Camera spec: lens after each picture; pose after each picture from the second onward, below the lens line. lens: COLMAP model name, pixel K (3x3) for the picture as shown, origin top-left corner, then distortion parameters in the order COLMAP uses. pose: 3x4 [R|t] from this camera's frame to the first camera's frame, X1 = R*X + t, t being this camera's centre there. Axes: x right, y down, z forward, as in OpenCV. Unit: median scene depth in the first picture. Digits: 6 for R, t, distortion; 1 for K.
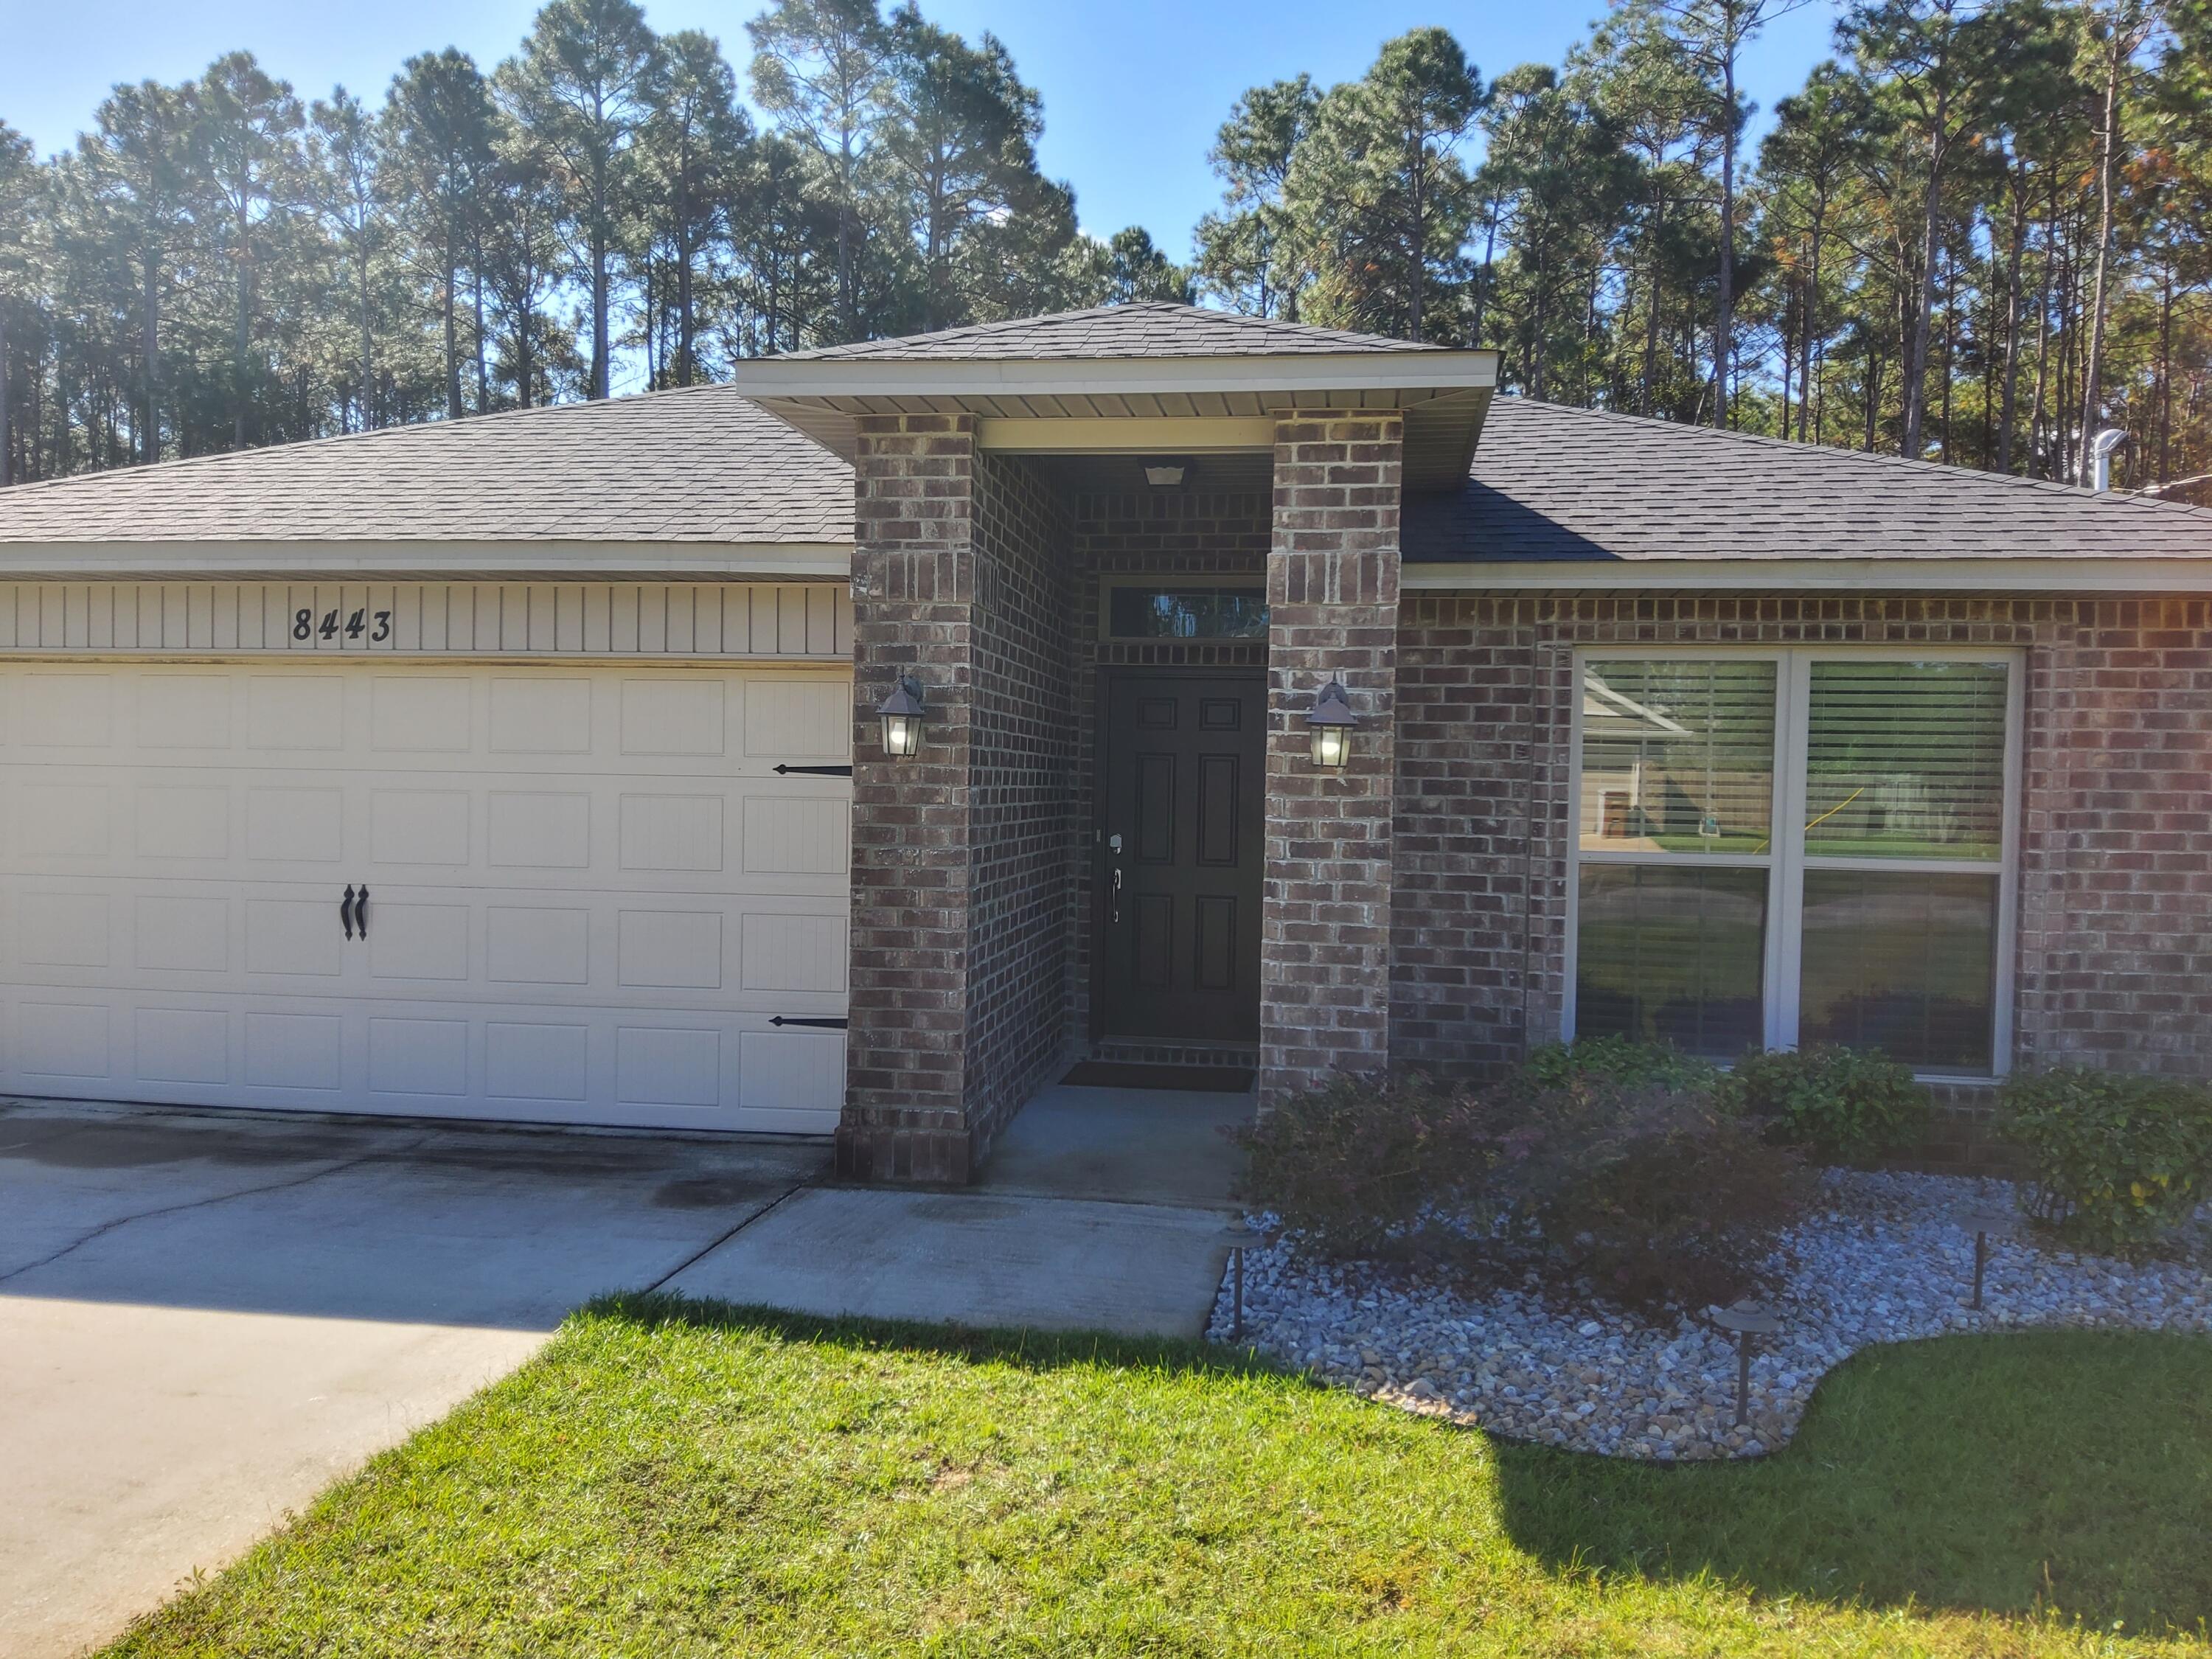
lens RADIAL K [[2010.8, 0, 1067.3], [0, 2010.8, 788.9], [0, 0, 1]] dist [0.098001, -0.231161]
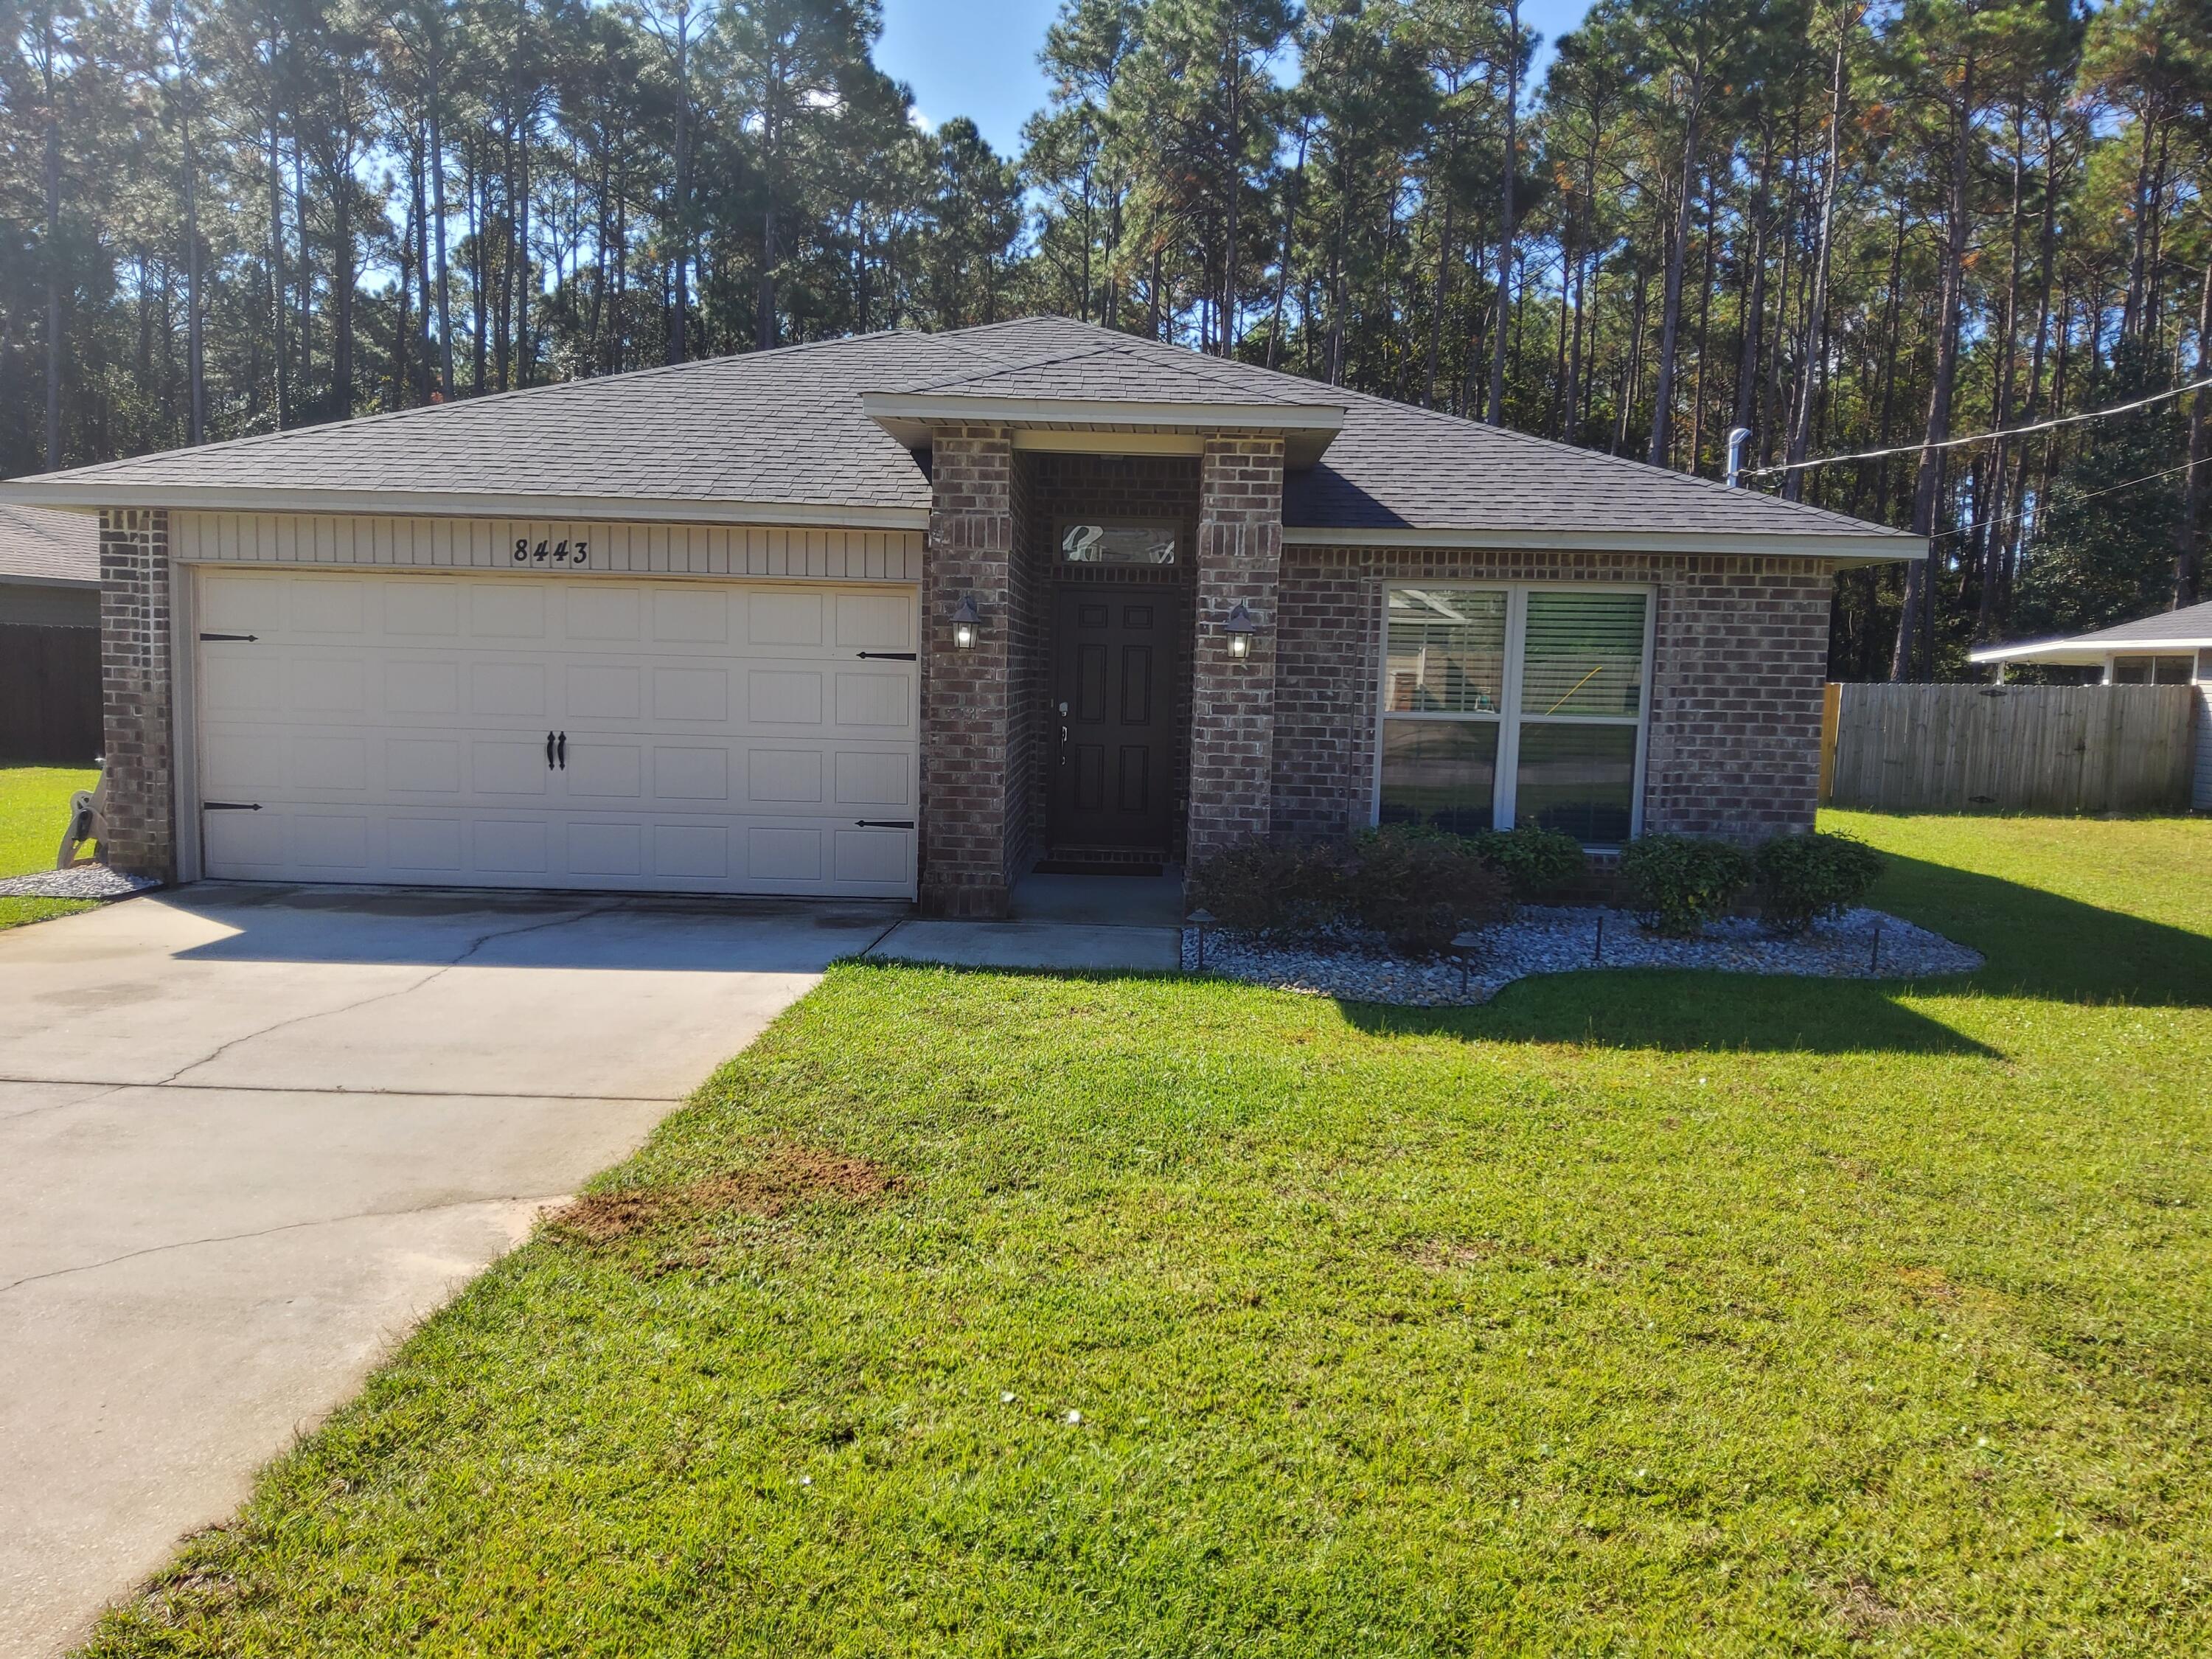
lens RADIAL K [[1955.4, 0, 1115.0], [0, 1955.4, 832.6], [0, 0, 1]] dist [0.148717, -0.279783]
pose [[0.992844, -0.003733, 0.119356, -0.033548], [-0.006292, 0.996487, 0.083508, -0.000360], [-0.119249, -0.083662, 0.989333, -0.120593]]
